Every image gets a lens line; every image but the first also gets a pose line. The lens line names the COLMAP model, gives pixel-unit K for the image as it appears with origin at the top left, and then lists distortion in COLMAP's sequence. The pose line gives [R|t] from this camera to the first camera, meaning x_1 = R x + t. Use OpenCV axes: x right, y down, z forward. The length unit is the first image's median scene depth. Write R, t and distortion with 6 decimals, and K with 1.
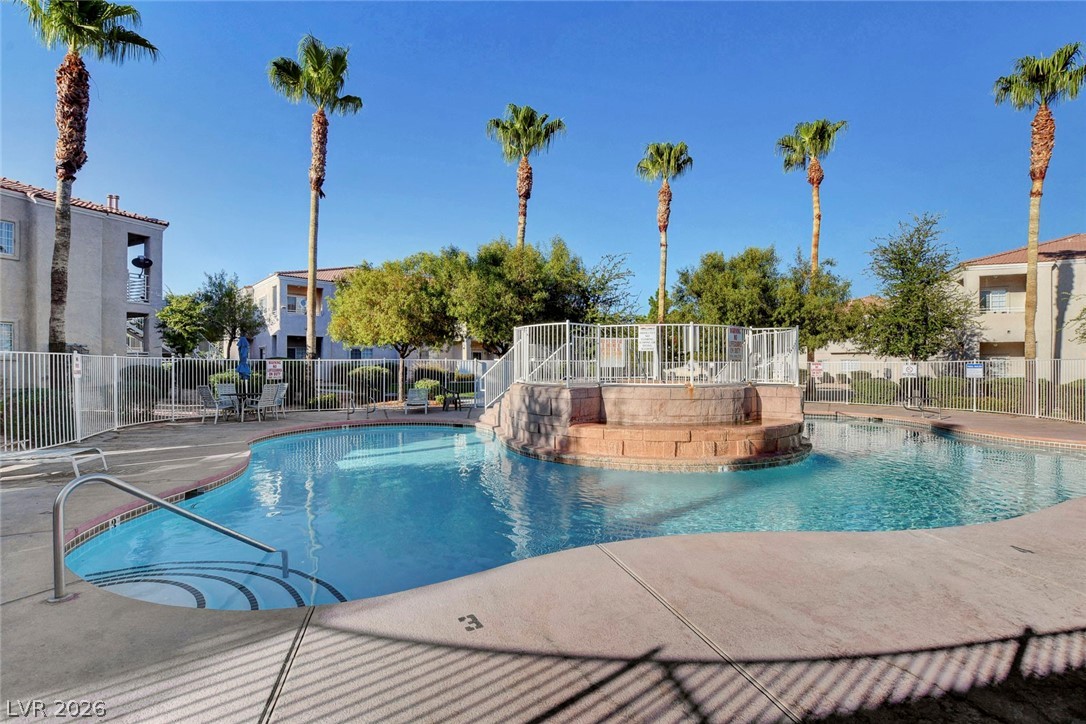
lens RADIAL K [[480.5, 0, 543.0], [0, 480.5, 362.0], [0, 0, 1]] dist [-0.000691, -0.000098]
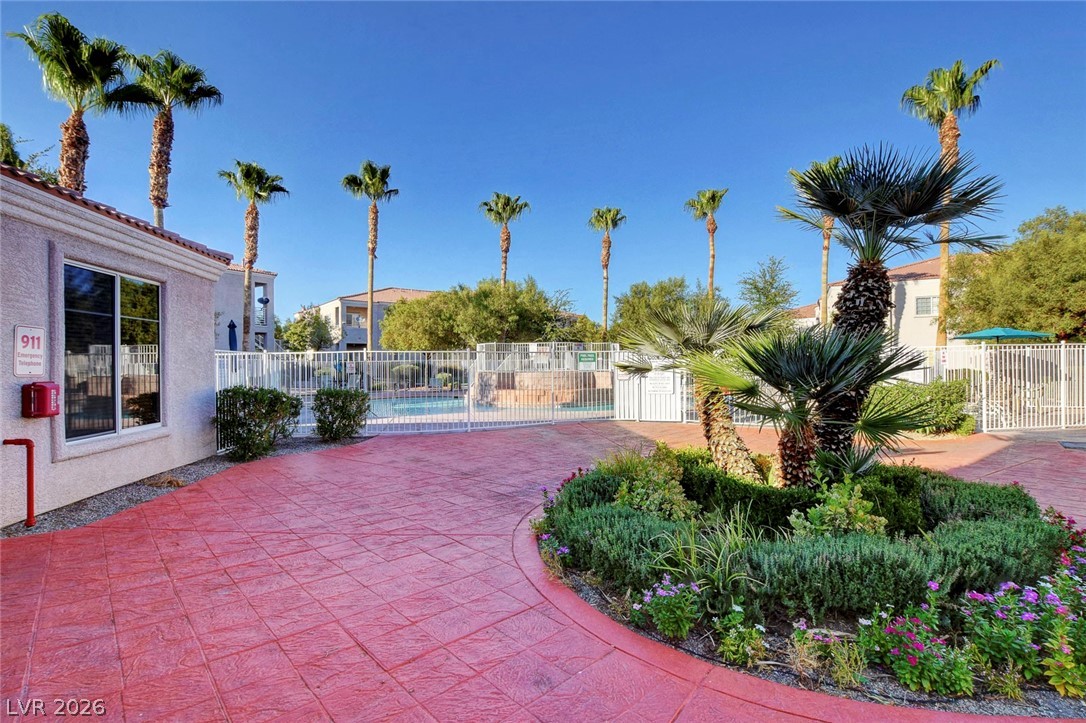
lens RADIAL K [[480.5, 0, 543.0], [0, 480.5, 361.5], [0, 0, 1]] dist [-0.000691, -0.000098]
pose [[0.997741, -0.012338, -0.066041, 0.183059], [0.012720, 0.999905, 0.005366, -0.004773], [0.065969, -0.006193, 0.997802, -0.522455]]
